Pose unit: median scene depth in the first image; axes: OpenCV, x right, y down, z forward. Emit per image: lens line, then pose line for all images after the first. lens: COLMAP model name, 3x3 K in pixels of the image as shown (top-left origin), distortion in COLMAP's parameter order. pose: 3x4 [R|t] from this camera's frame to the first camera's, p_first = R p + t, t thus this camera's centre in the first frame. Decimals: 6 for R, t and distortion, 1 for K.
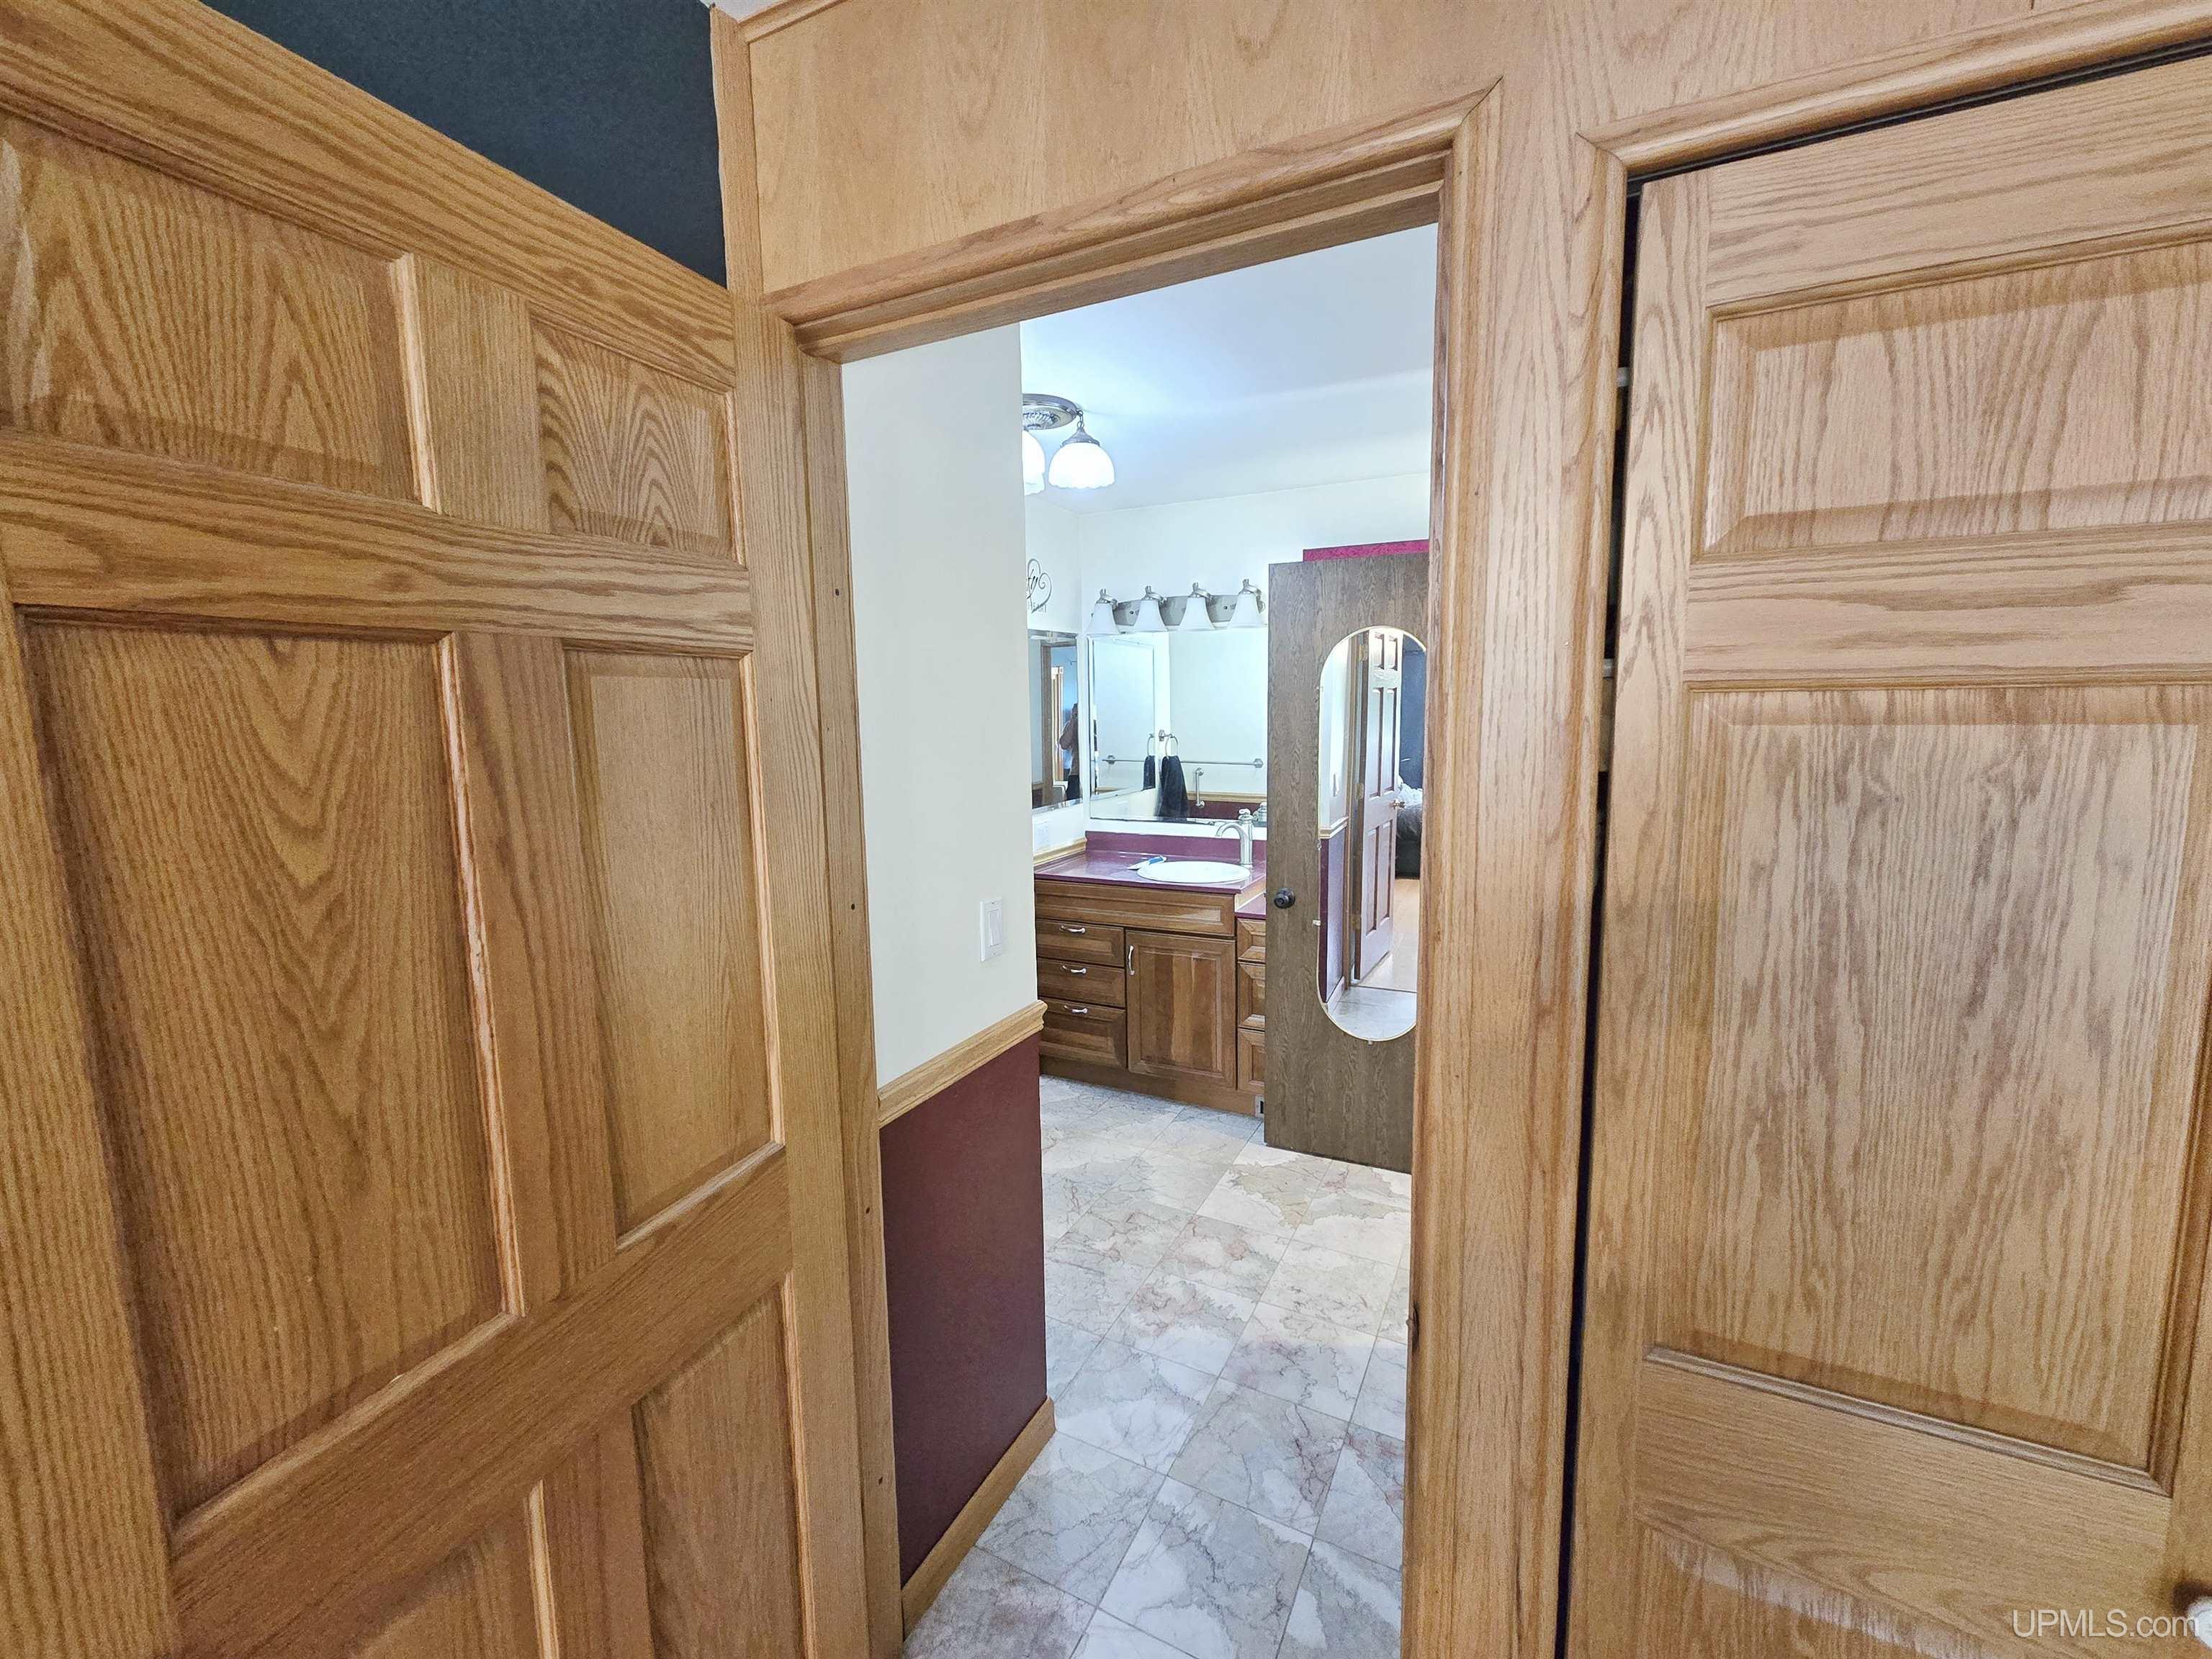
lens RADIAL K [[908.9, 0, 1112.9], [0, 908.9, 822.3], [0, 0, 1]] dist [-0.003945, 0.000400]
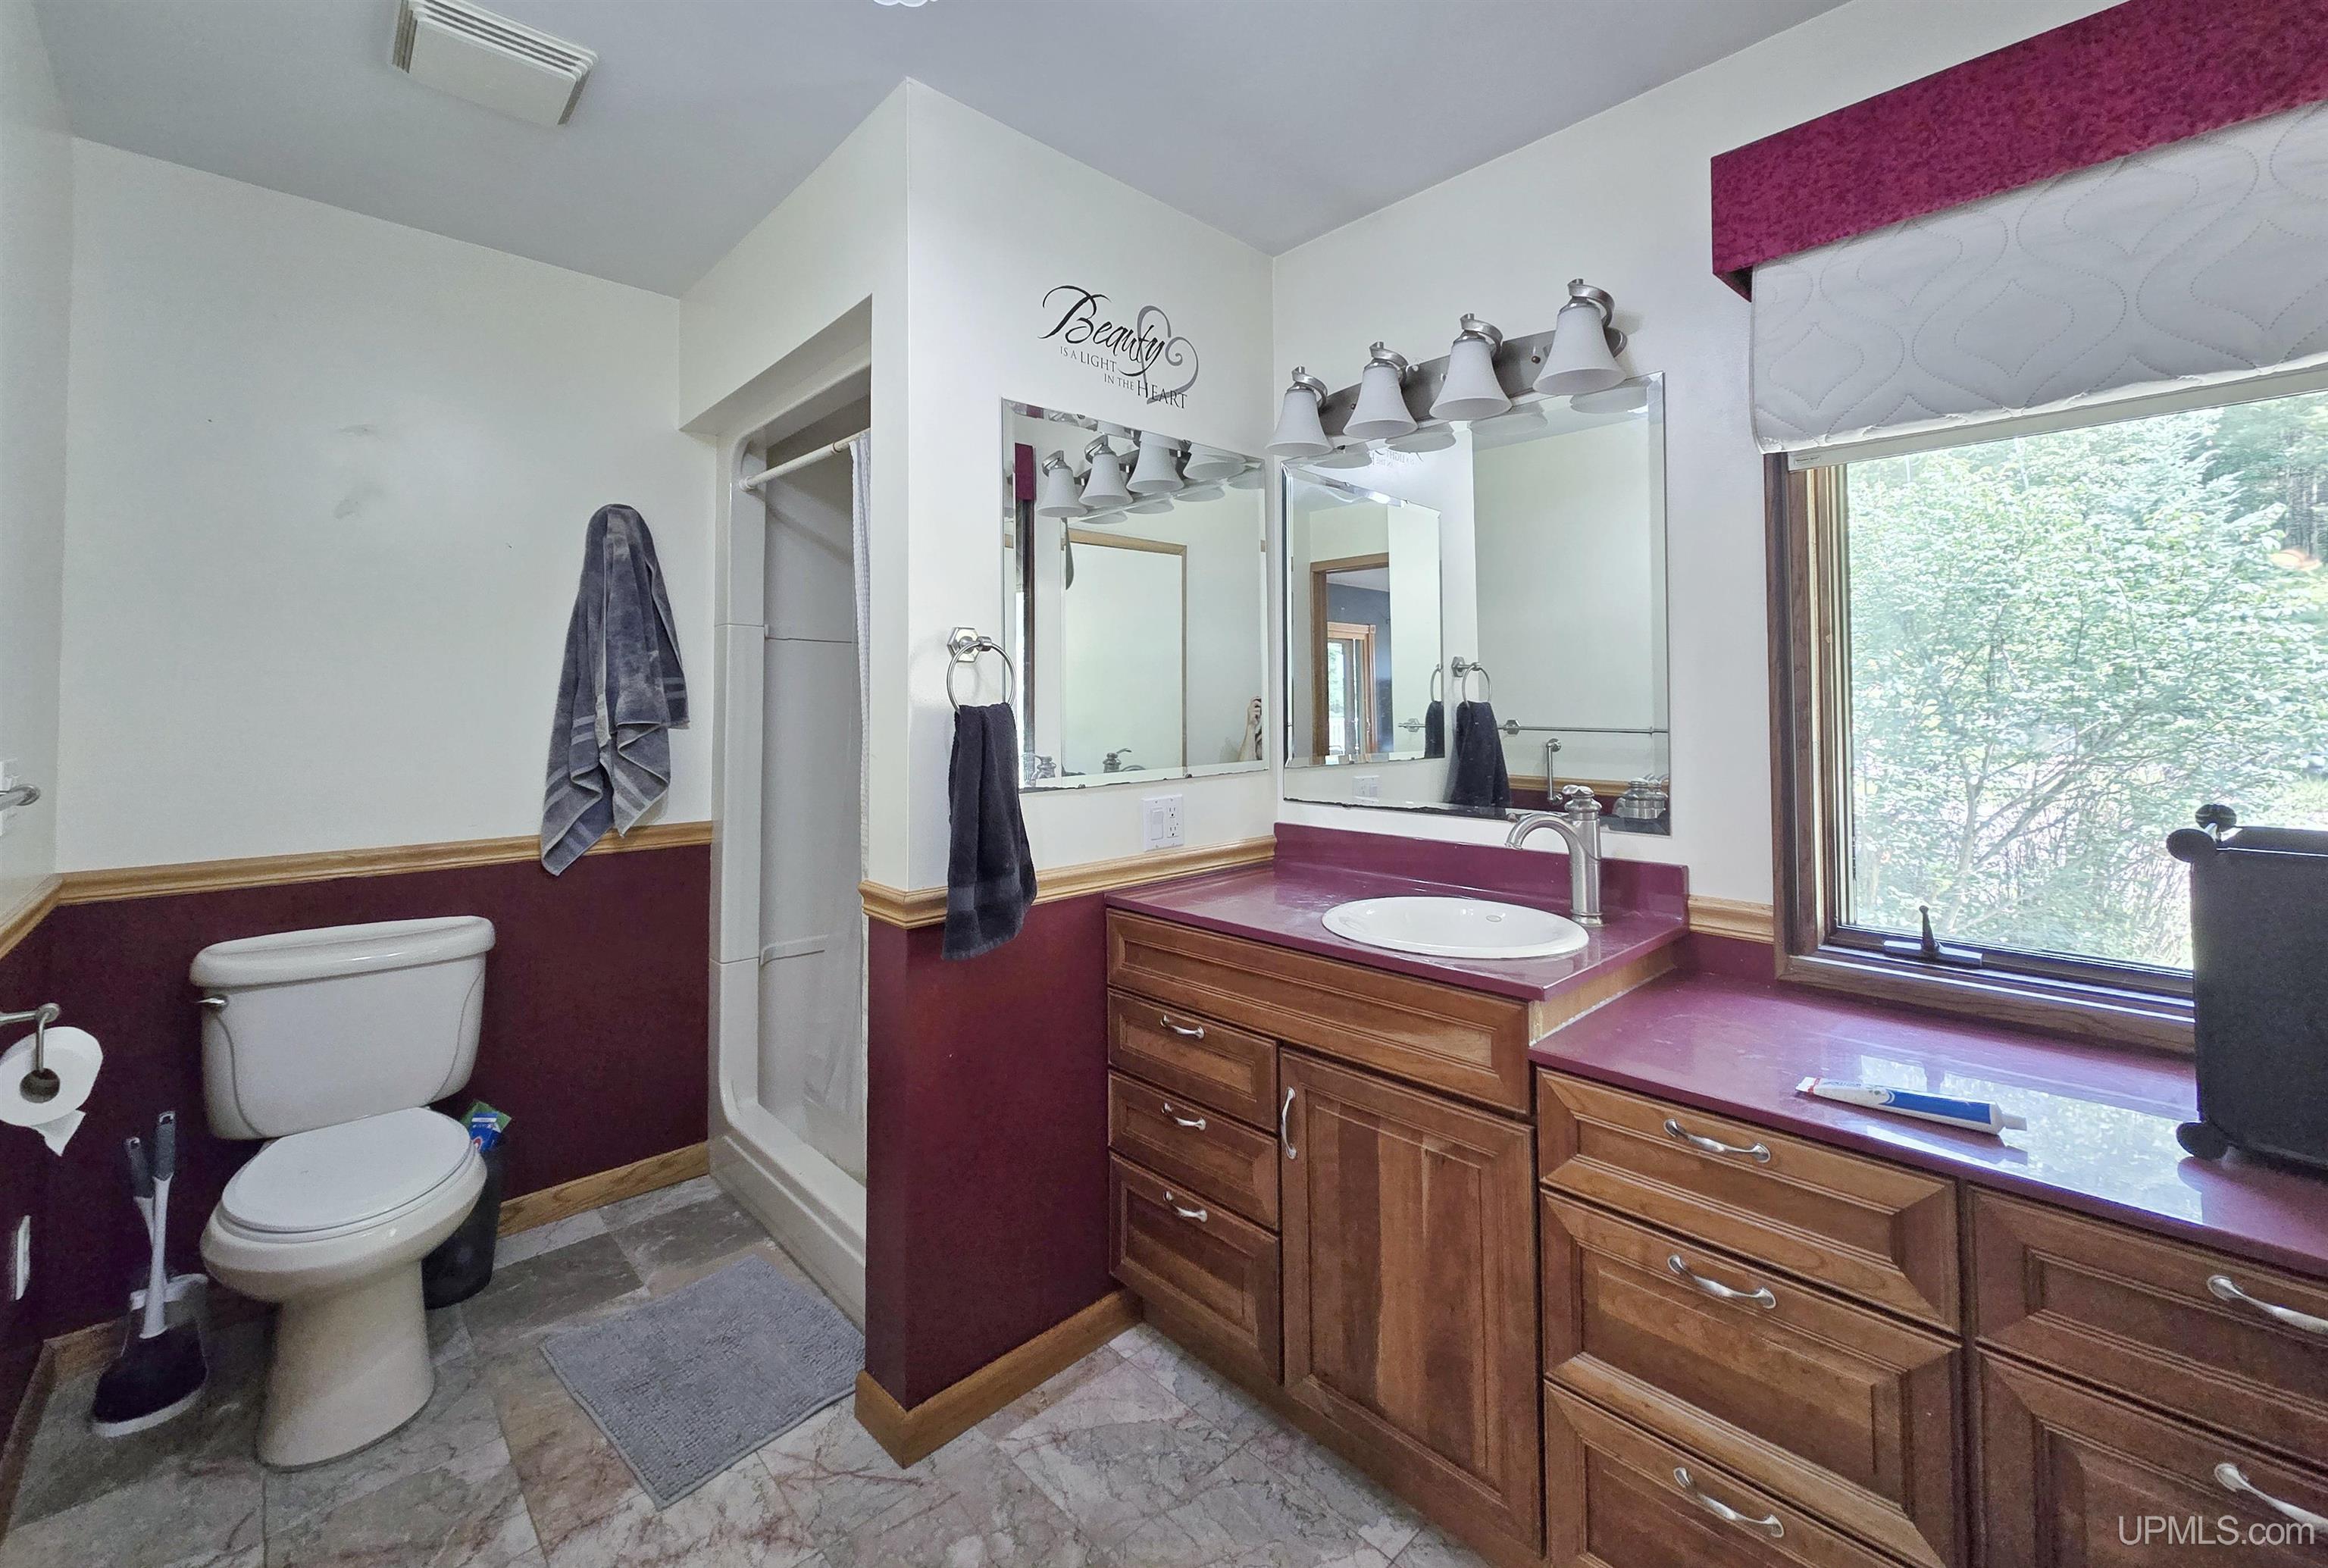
lens RADIAL K [[956.2, 0, 1173.3], [0, 956.2, 672.4], [0, 0, 1]] dist [-0.002526, -0.000017]
pose [[0.941341, 0.000499, -0.337458, 0.119897], [-0.054321, 0.987182, -0.150067, 0.011520], [0.333057, 0.159595, 0.929302, 0.519581]]
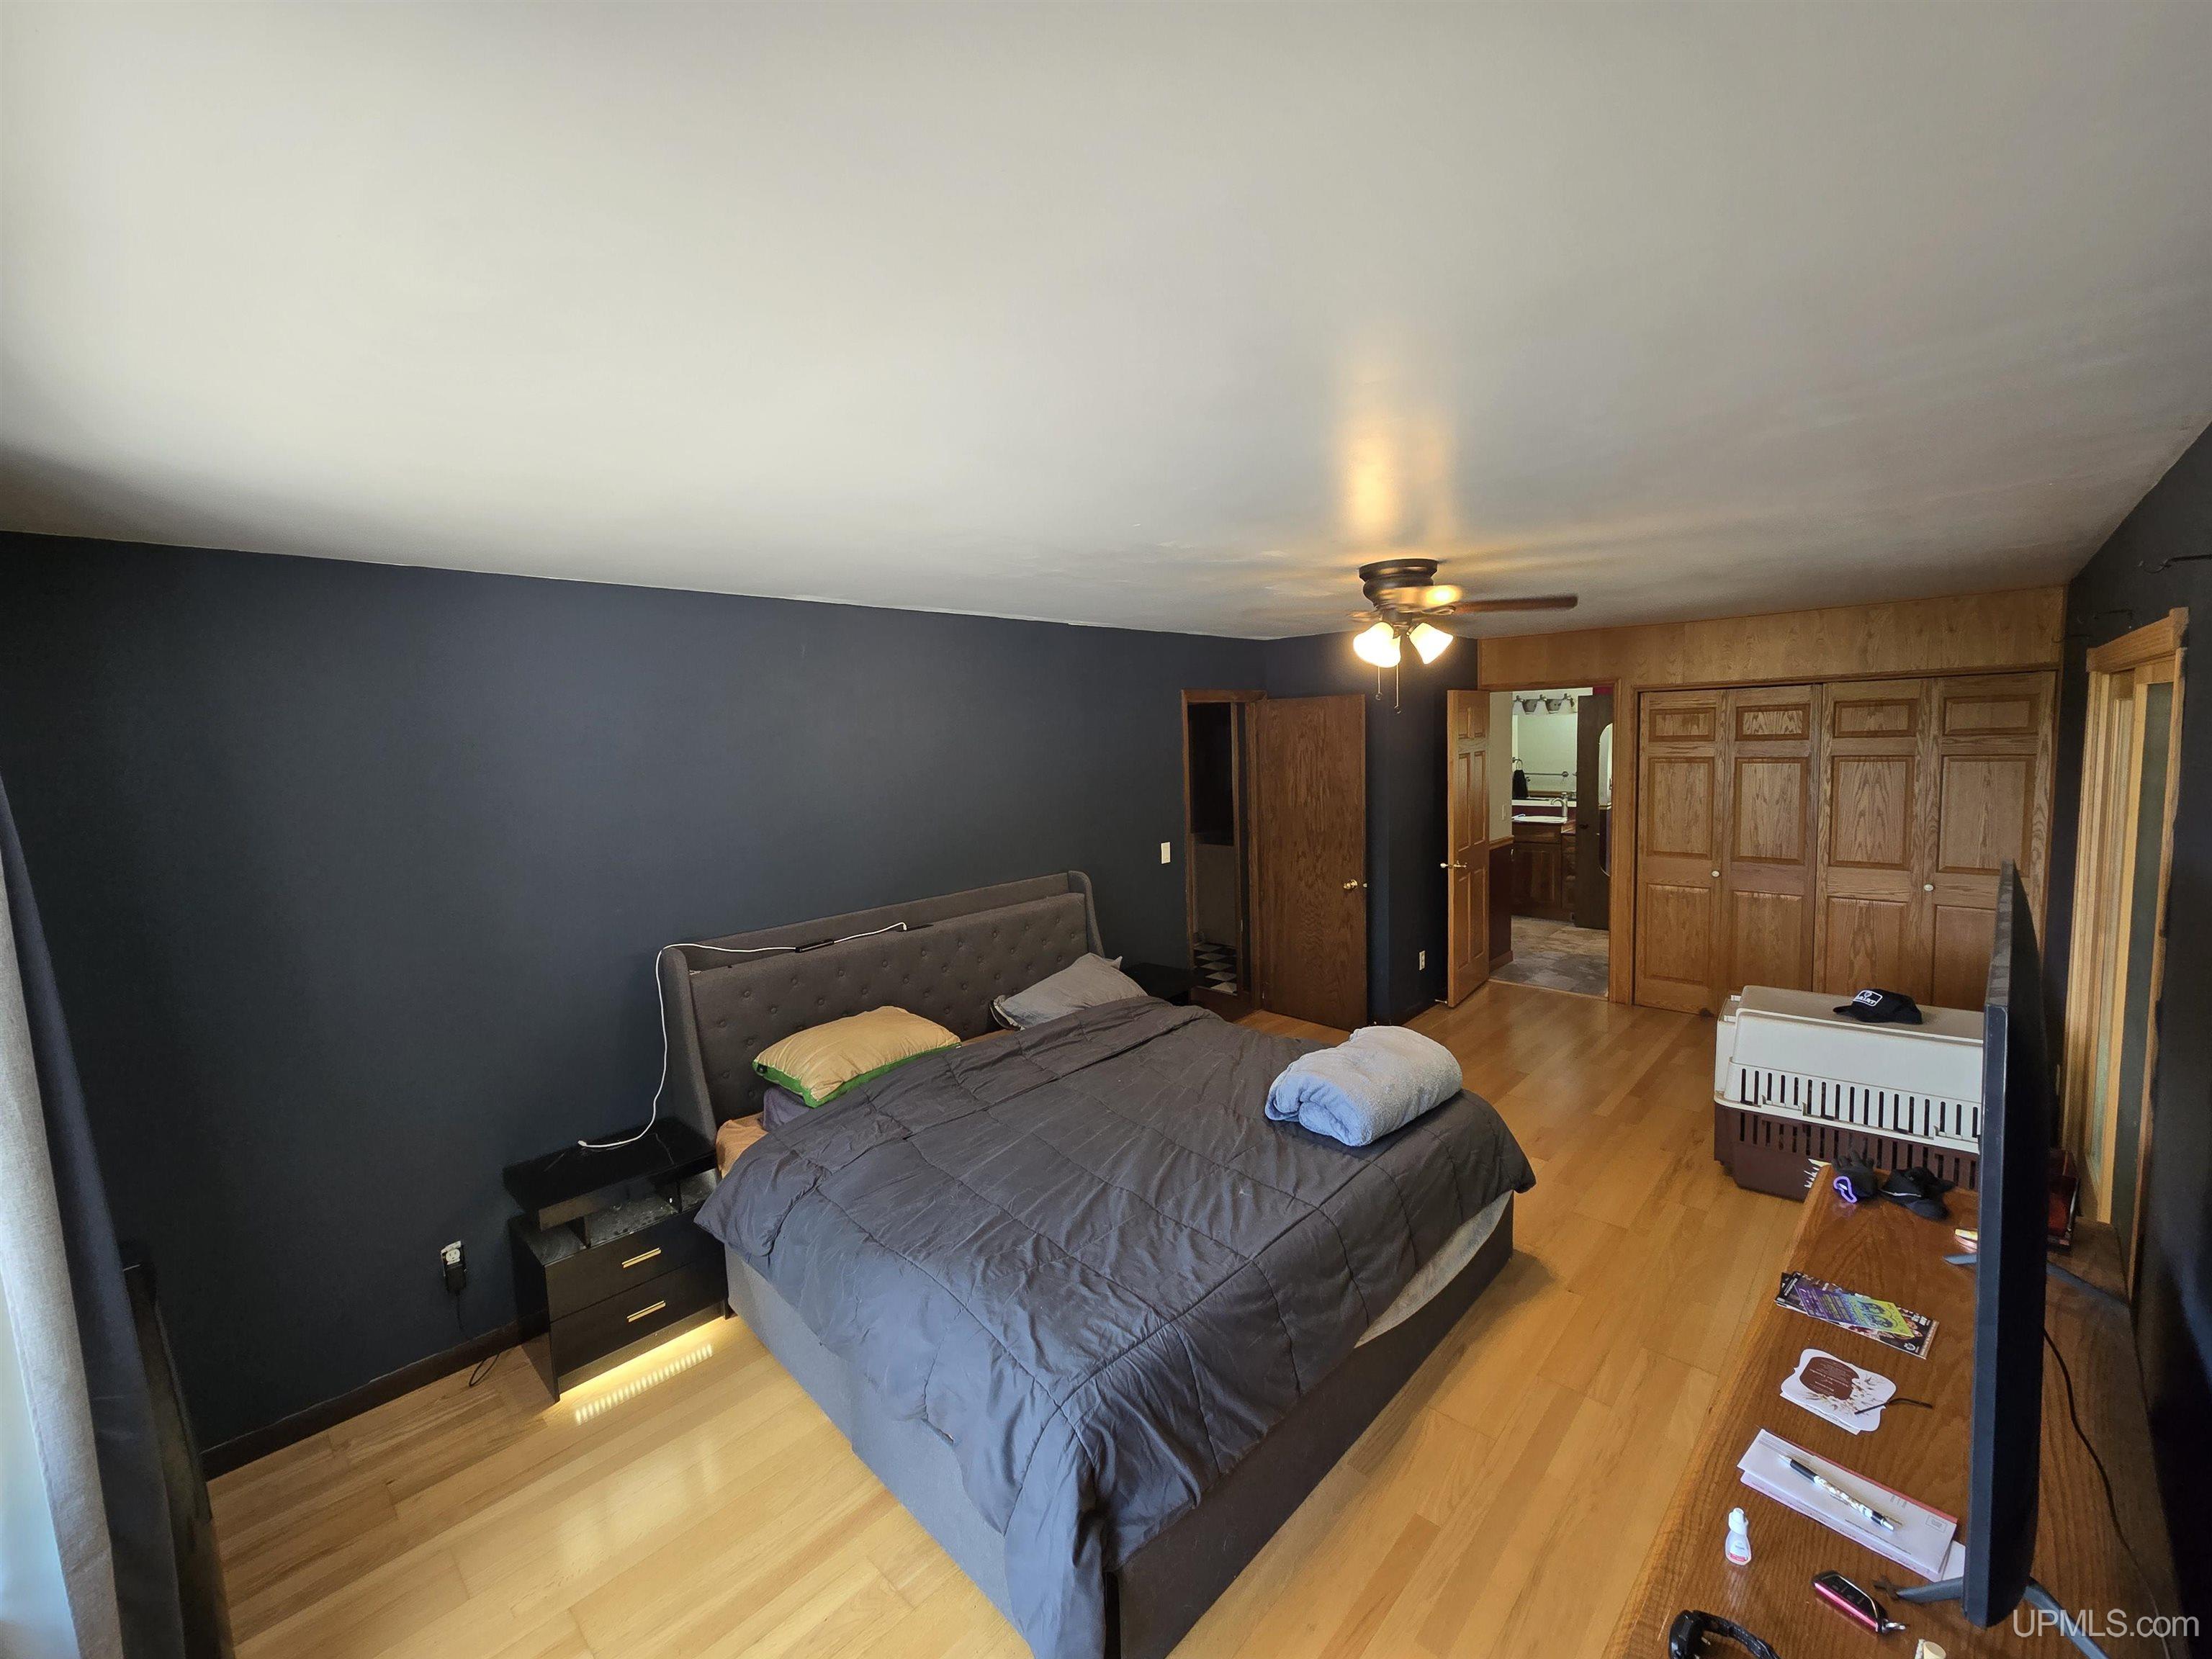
lens RADIAL K [[908.9, 0, 1105.2], [0, 908.9, 824.6], [0, 0, 1]] dist [-0.003945, 0.000400]
pose [[0.958092, 0.010560, -0.286267, -0.321994], [-0.016191, 0.999719, -0.017309, 0.128614], [0.286004, 0.021219, 0.957994, -1.590990]]
